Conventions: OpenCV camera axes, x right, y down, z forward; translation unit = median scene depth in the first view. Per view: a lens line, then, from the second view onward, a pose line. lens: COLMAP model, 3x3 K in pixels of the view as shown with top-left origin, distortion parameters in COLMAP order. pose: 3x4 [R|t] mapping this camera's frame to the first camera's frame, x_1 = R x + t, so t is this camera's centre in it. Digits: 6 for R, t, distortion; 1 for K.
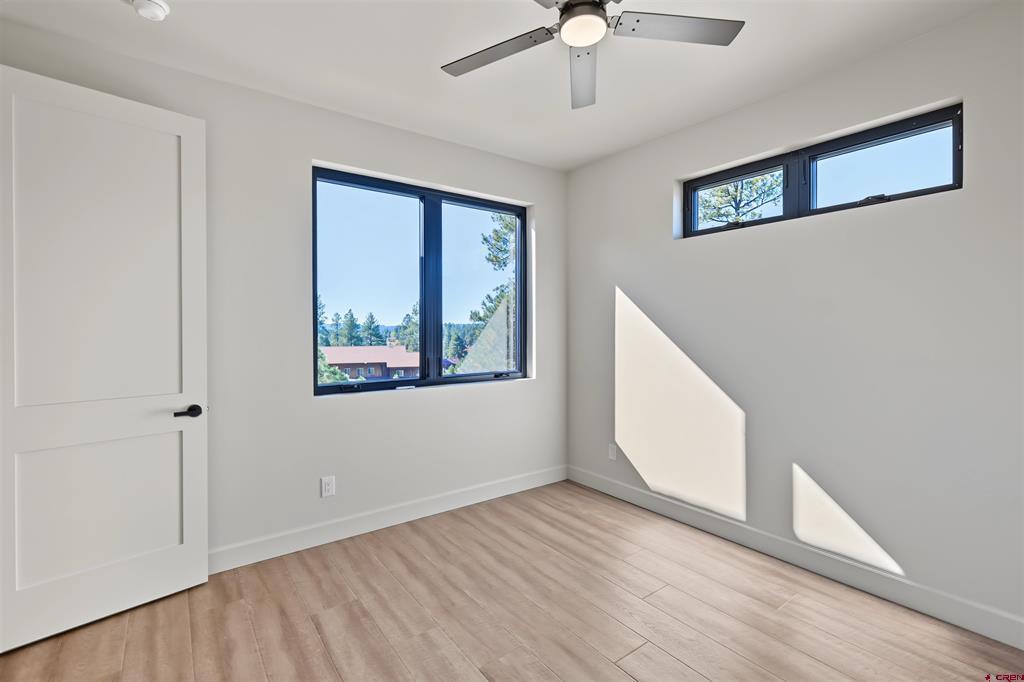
lens RADIAL K [[467.7, 0, 495.0], [0, 467.7, 335.8], [0, 0, 1]] dist [0.003803, -0.000417]
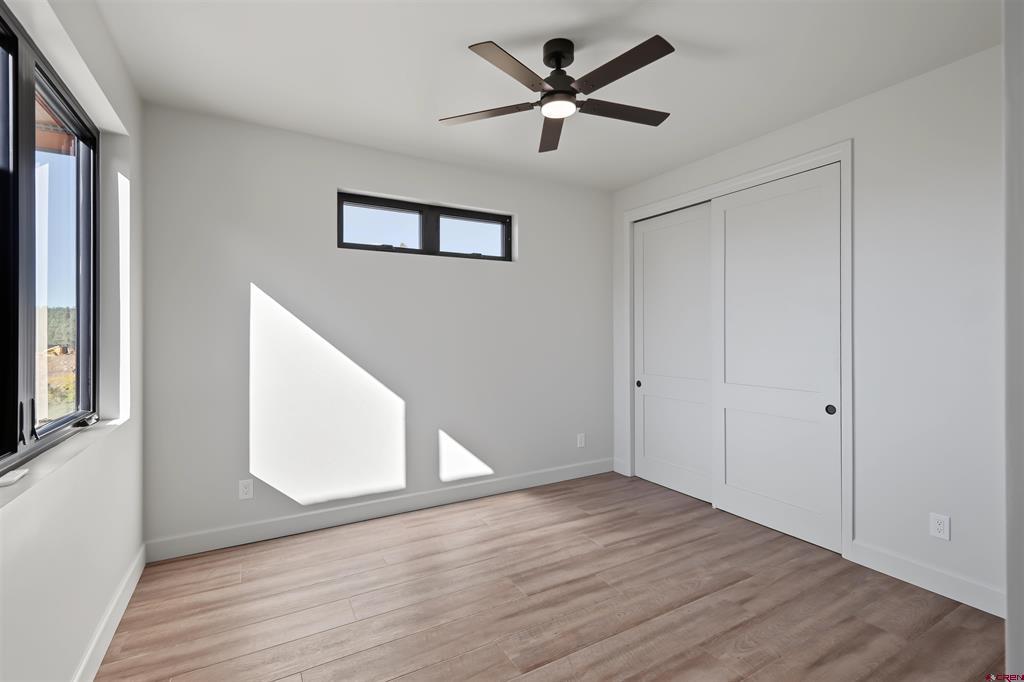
lens RADIAL K [[467.7, 0, 504.5], [0, 467.7, 331.4], [0, 0, 1]] dist [0.003803, -0.000417]
pose [[0.085879, 0.012519, 0.996227, -0.659207], [0.019650, 0.999705, -0.014257, 0.000975], [-0.996112, 0.020800, 0.085607, 0.622697]]
